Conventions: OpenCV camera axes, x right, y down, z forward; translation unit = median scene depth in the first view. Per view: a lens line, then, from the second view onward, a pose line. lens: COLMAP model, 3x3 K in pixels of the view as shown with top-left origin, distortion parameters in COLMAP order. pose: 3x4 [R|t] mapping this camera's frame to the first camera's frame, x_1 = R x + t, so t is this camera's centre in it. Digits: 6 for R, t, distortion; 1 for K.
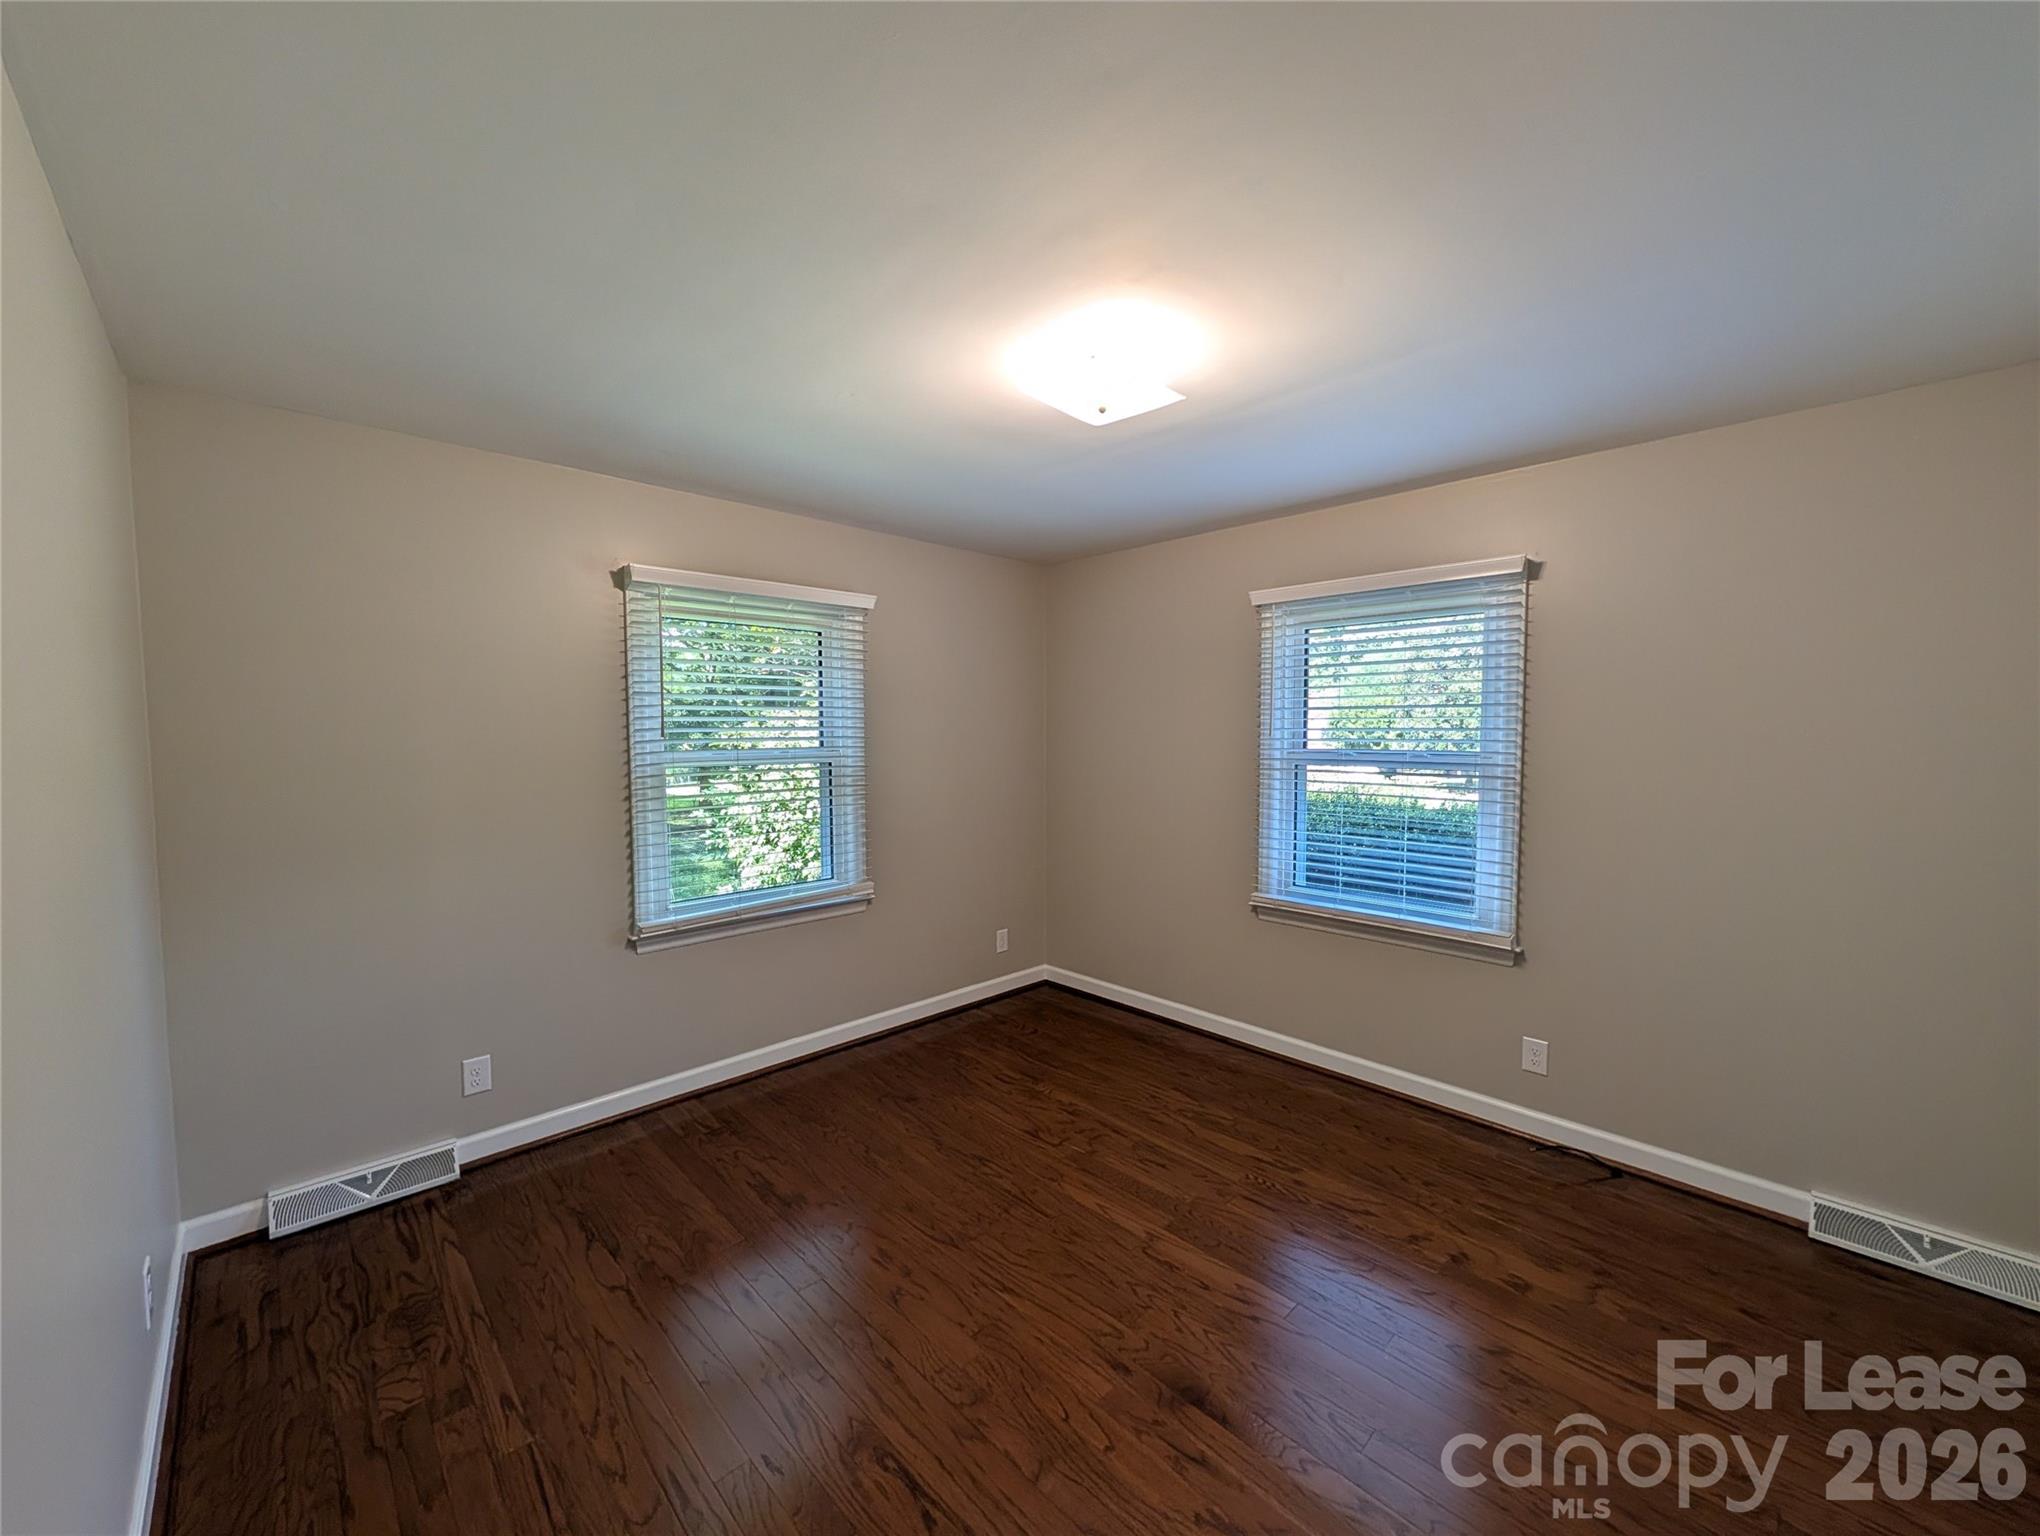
lens RADIAL K [[788.1, 0, 1021.9], [0, 788.1, 769.7], [0, 0, 1]] dist [-0.000736, 0.000307]
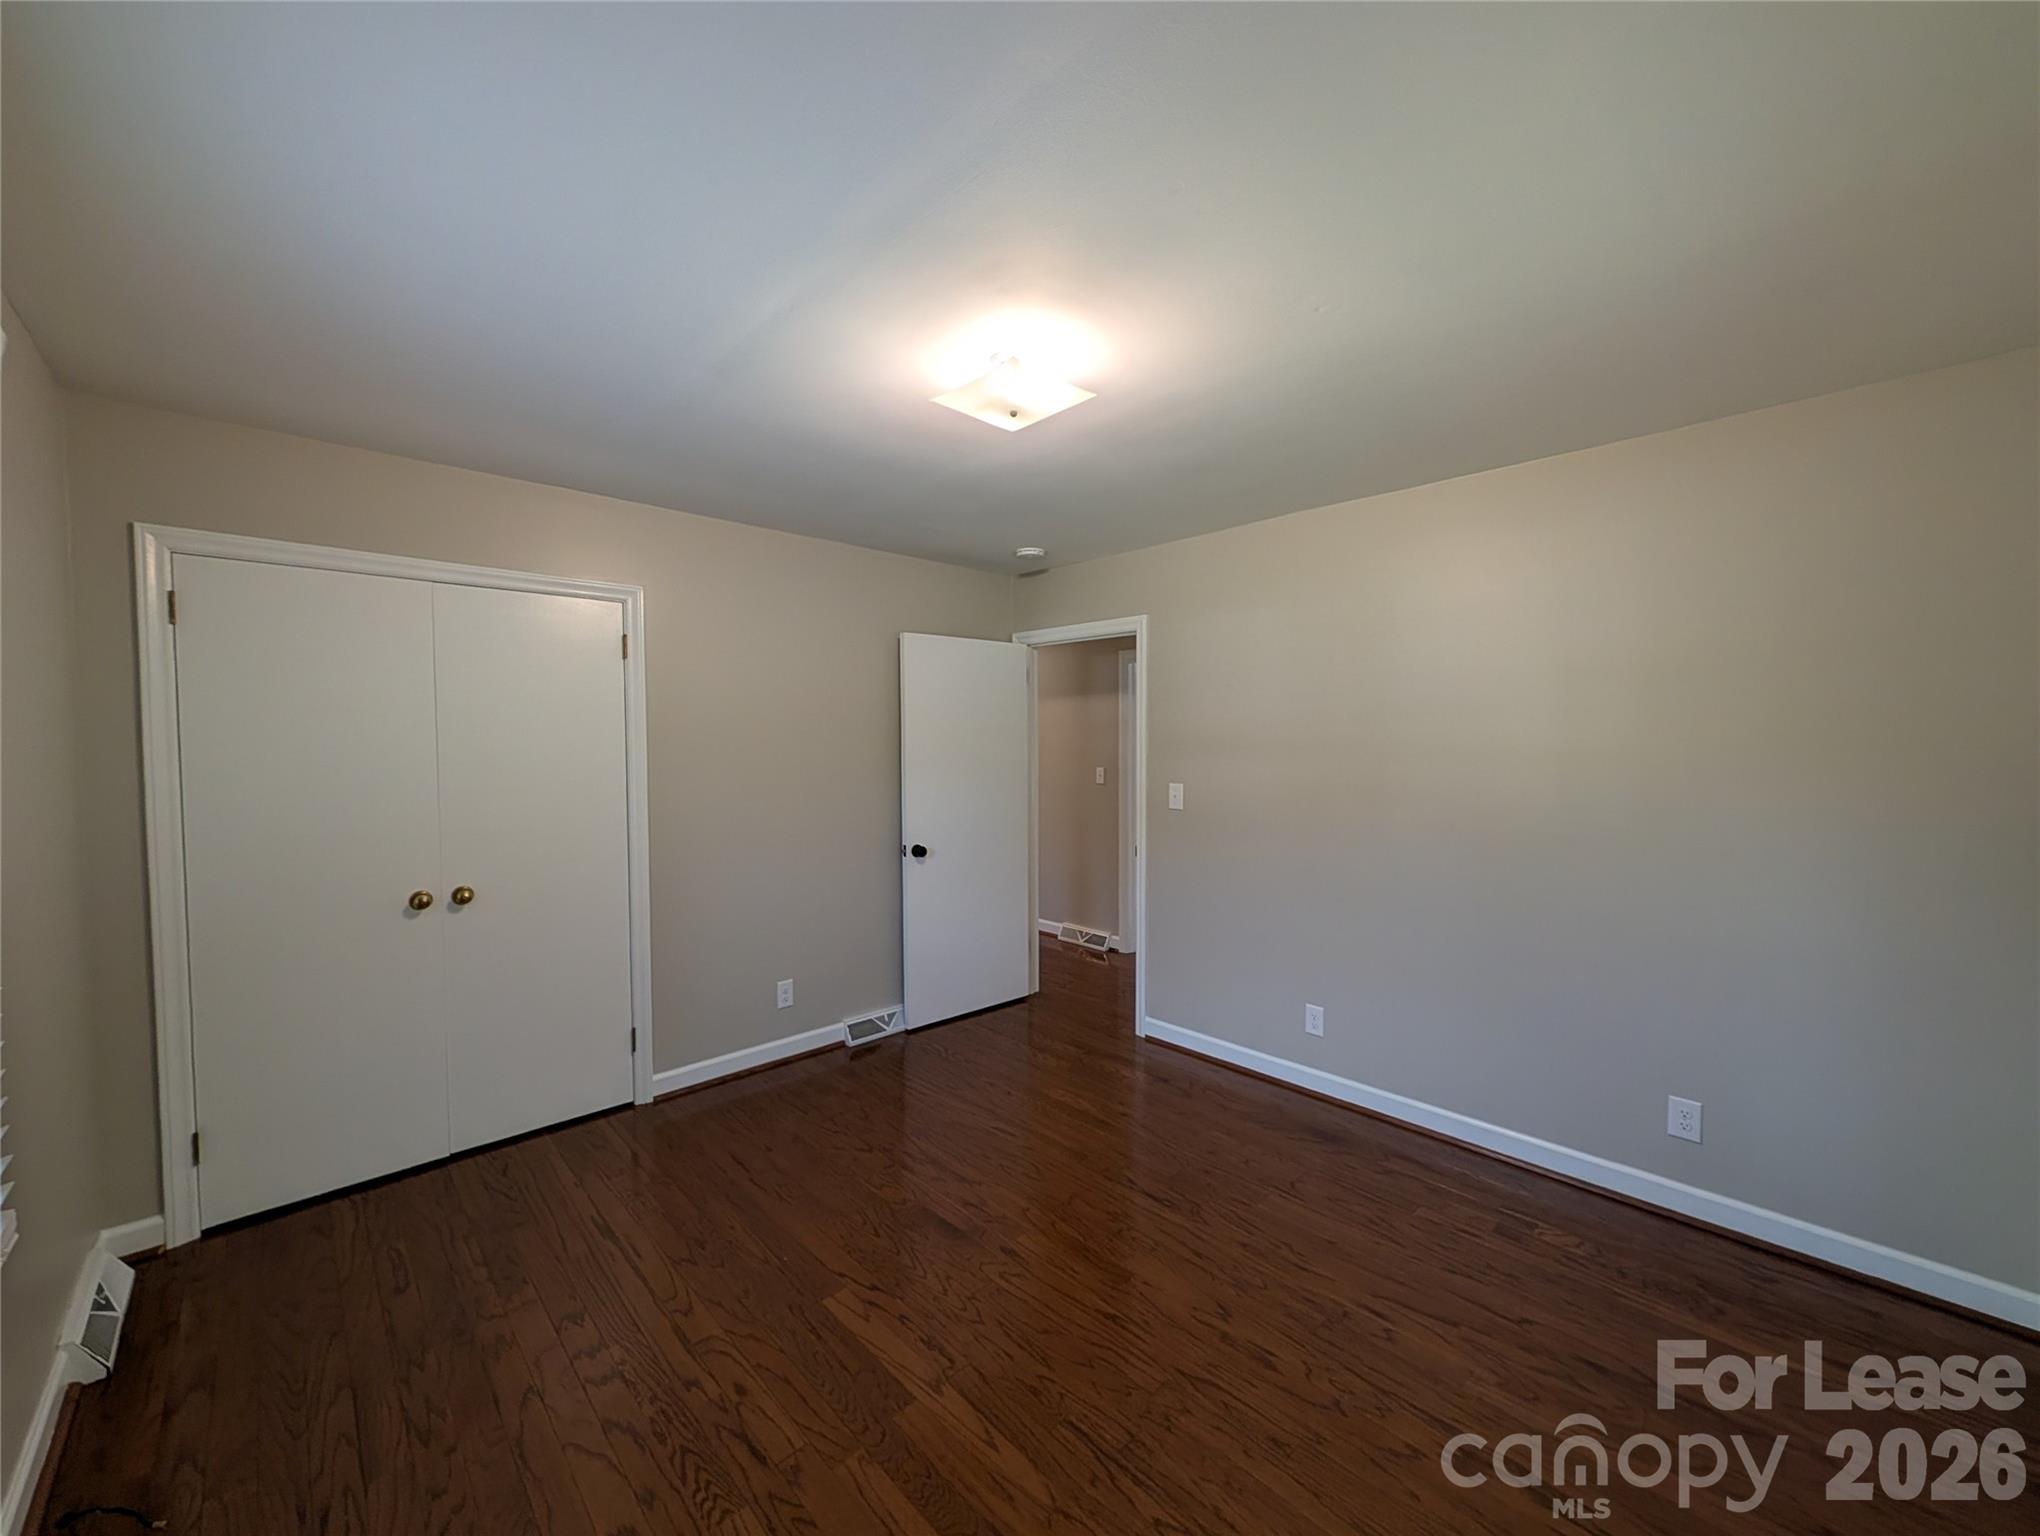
lens RADIAL K [[788.1, 0, 1021.9], [0, 788.1, 769.7], [0, 0, 1]] dist [-0.000736, 0.000307]
pose [[-0.999972, 0.000279, 0.007486, 0.084311], [0.000935, 0.996144, 0.087732, -0.089679], [-0.007432, 0.087736, -0.996116, 1.947650]]
